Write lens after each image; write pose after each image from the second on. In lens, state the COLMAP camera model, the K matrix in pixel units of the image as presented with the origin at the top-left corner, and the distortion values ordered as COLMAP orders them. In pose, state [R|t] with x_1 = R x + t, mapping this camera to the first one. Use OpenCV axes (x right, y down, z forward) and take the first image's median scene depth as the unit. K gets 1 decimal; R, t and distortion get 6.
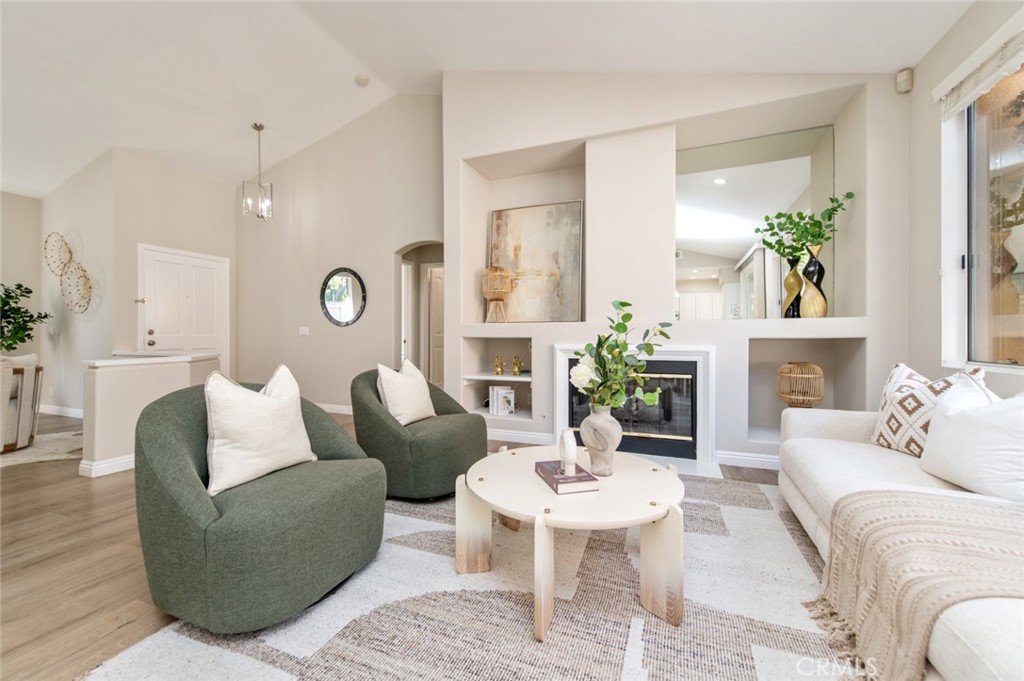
lens RADIAL K [[400.7, 0, 513.3], [0, 400.7, 338.0], [0, 0, 1]] dist [0.011854, -0.002396]
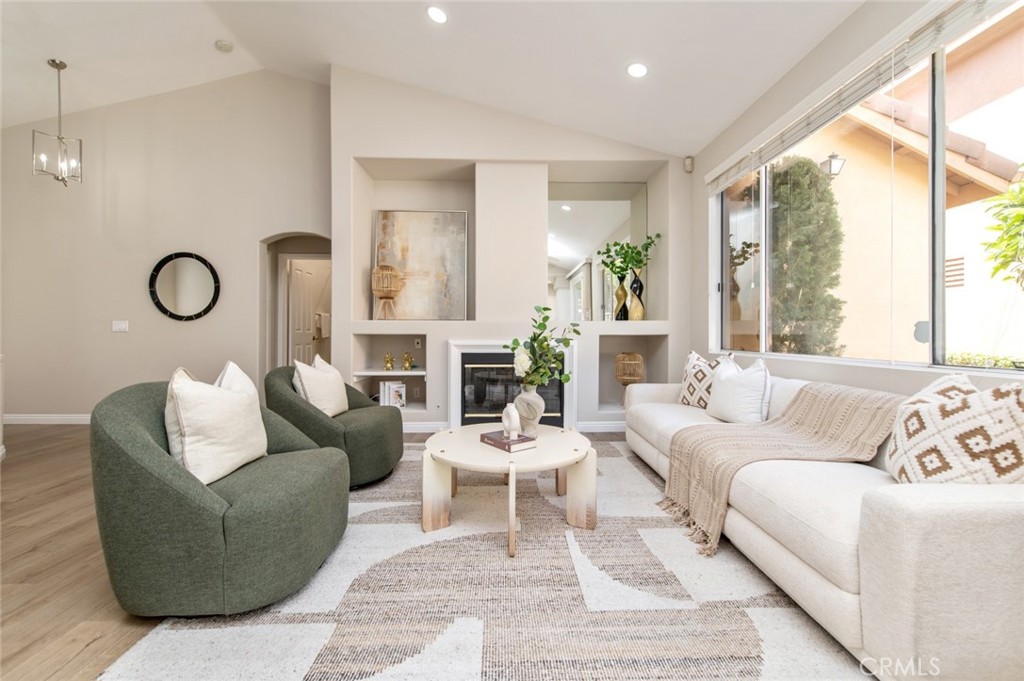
lens RADIAL K [[400.7, 0, 510.8], [0, 400.7, 336.6], [0, 0, 1]] dist [0.011854, -0.002396]
pose [[0.919857, -0.000223, 0.392253, -0.292933], [-0.000725, 0.999997, 0.002267, 0.004039], [-0.392253, -0.002369, 0.919854, -0.150877]]
